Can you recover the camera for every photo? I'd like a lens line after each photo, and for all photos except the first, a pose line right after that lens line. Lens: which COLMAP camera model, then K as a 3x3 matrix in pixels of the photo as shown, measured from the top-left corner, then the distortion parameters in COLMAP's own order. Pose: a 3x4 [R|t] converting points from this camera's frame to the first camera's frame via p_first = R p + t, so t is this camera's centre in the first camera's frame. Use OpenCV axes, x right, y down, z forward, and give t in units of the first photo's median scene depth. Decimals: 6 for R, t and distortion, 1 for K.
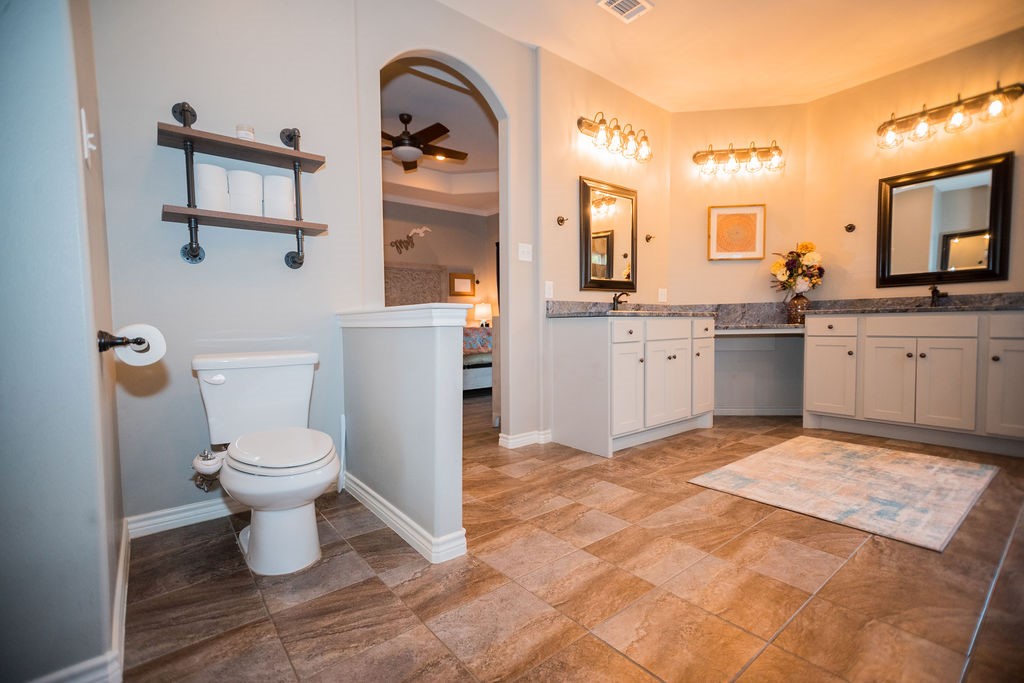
lens RADIAL K [[464.7, 0, 513.0], [0, 464.7, 344.6], [0, 0, 1]] dist [0.019982, 0.000666]
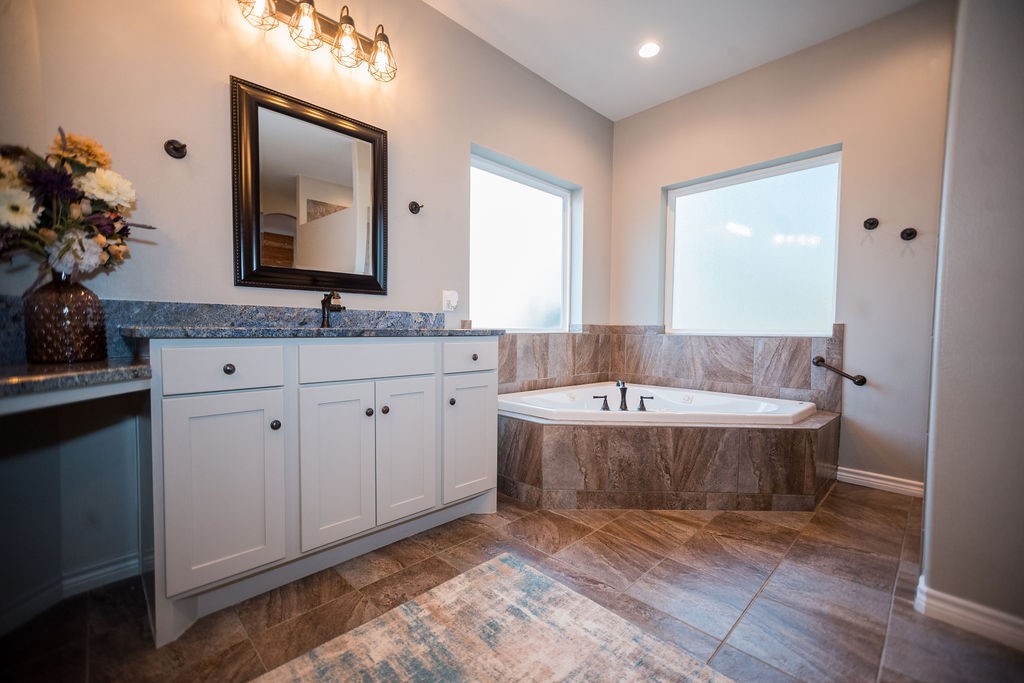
lens RADIAL K [[431.1, 0, 509.7], [0, 431.1, 344.5], [0, 0, 1]] dist [-0.001074, 0.000117]
pose [[-0.098624, -0.020936, 0.994905, 0.282406], [0.038925, 0.998932, 0.024880, -0.058411], [-0.994363, 0.041180, -0.097703, 0.792033]]
